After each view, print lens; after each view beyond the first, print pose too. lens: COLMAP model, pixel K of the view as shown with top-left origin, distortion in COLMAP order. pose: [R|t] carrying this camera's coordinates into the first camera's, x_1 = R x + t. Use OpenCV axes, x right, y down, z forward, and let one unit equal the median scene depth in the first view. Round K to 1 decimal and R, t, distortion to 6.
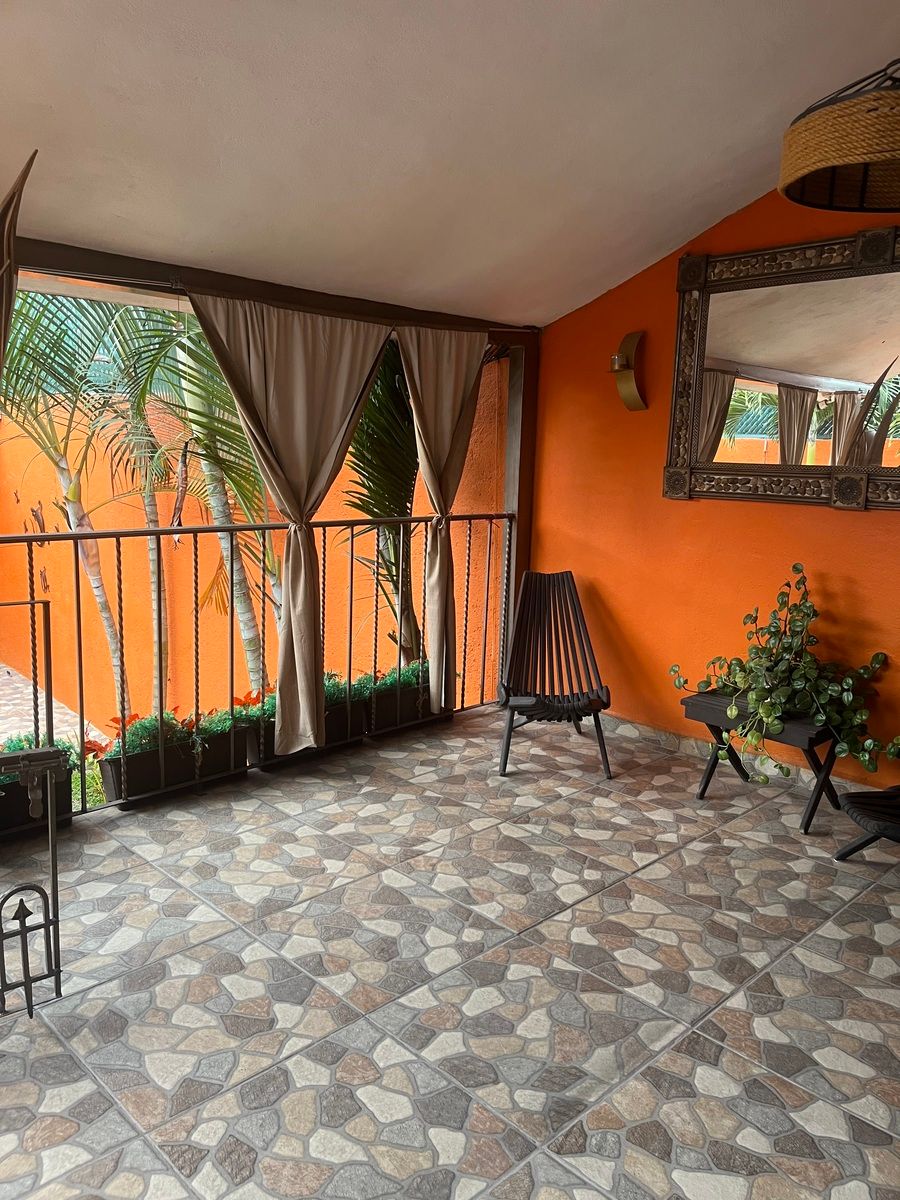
lens RADIAL K [[911.6, 0, 447.8], [0, 911.6, 611.3], [0, 0, 1]] dist [0.066134, -0.078136]
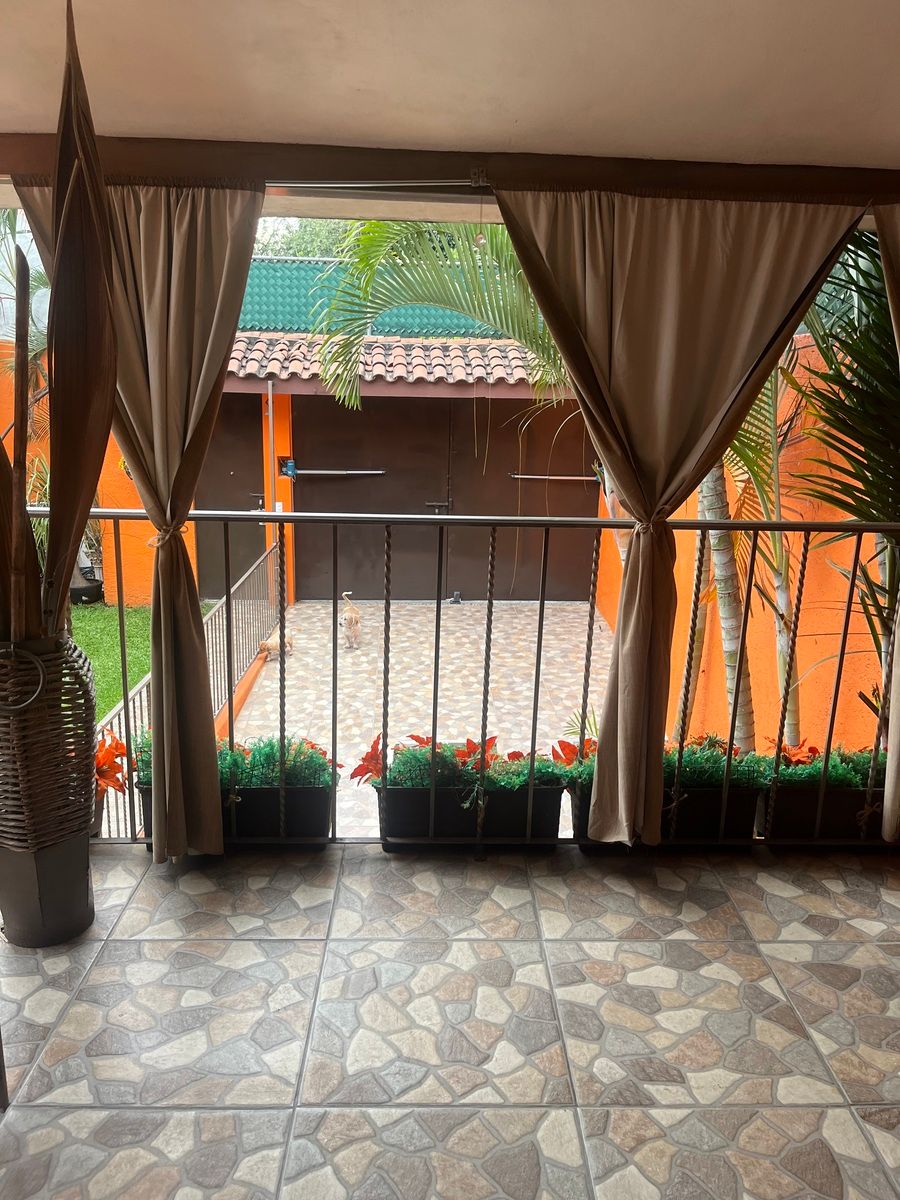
lens RADIAL K [[911.6, 0, 447.8], [0, 911.6, 611.3], [0, 0, 1]] dist [0.066134, -0.078136]
pose [[0.739034, 0.158200, -0.654829, 0.191615], [-0.127875, 0.987306, 0.094204, -0.079299], [0.661420, 0.014117, 0.749883, 0.408031]]
